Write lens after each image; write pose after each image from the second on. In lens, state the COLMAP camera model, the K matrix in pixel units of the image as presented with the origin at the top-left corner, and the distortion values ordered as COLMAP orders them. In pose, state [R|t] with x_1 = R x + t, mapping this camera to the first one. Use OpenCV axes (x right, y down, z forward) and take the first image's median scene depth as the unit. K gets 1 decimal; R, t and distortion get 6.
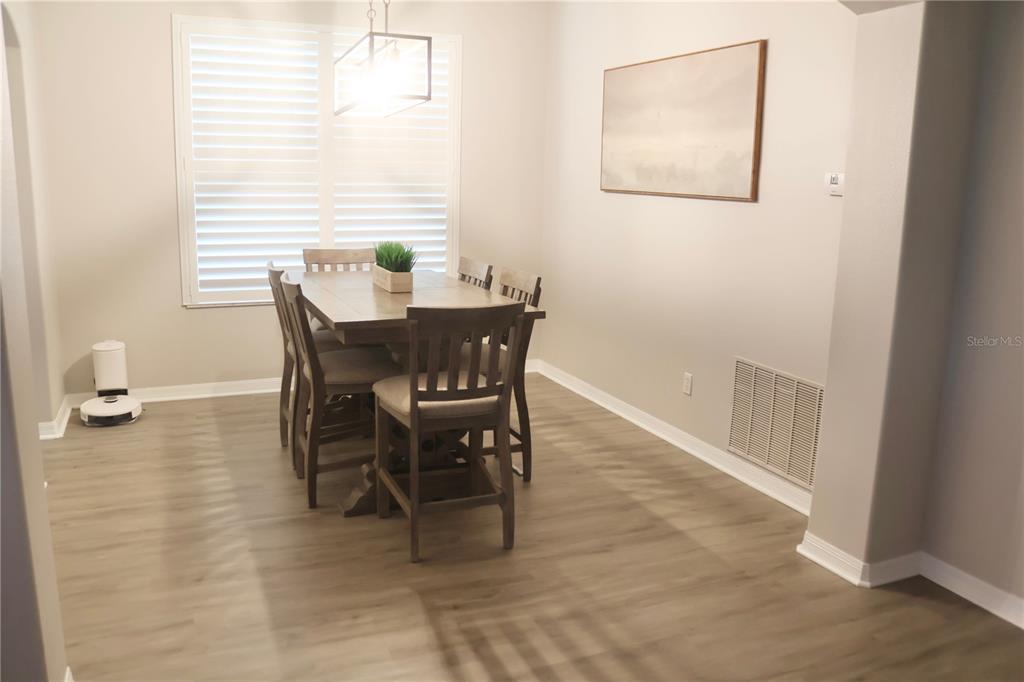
lens RADIAL K [[862.4, 0, 524.9], [0, 862.4, 342.7], [0, 0, 1]] dist [-0.166207, 0.165785]
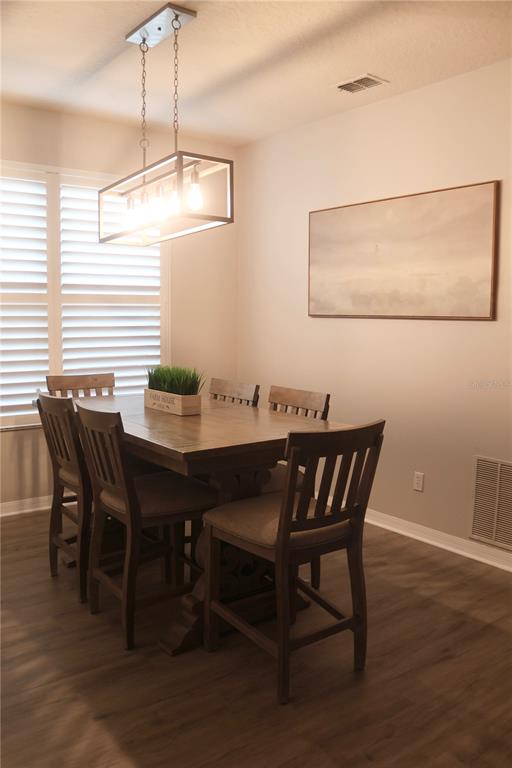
lens RADIAL K [[645.9, 0, 256.4], [0, 645.9, 387.6], [0, 0, 1]] dist [-0.165088, 0.156403]
pose [[0.970960, -0.040508, 0.235787, -0.246663], [0.059655, 0.995424, -0.074643, -0.029981], [-0.231684, 0.086541, 0.968934, 0.253259]]
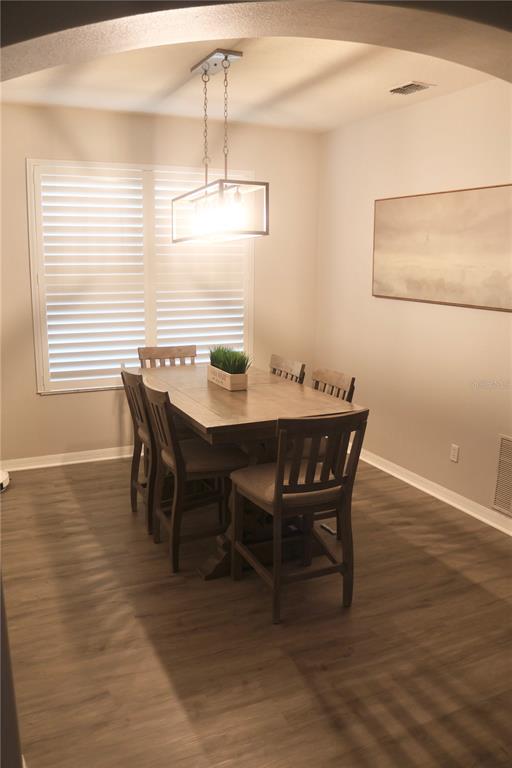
lens RADIAL K [[646.8, 0, 252.4], [0, 646.8, 387.4], [0, 0, 1]] dist [-0.166207, 0.165785]
pose [[0.999738, -0.017474, 0.014772, -0.137634], [0.017420, 0.999841, 0.003812, -0.066273], [-0.014836, -0.003553, 0.999884, 0.080741]]
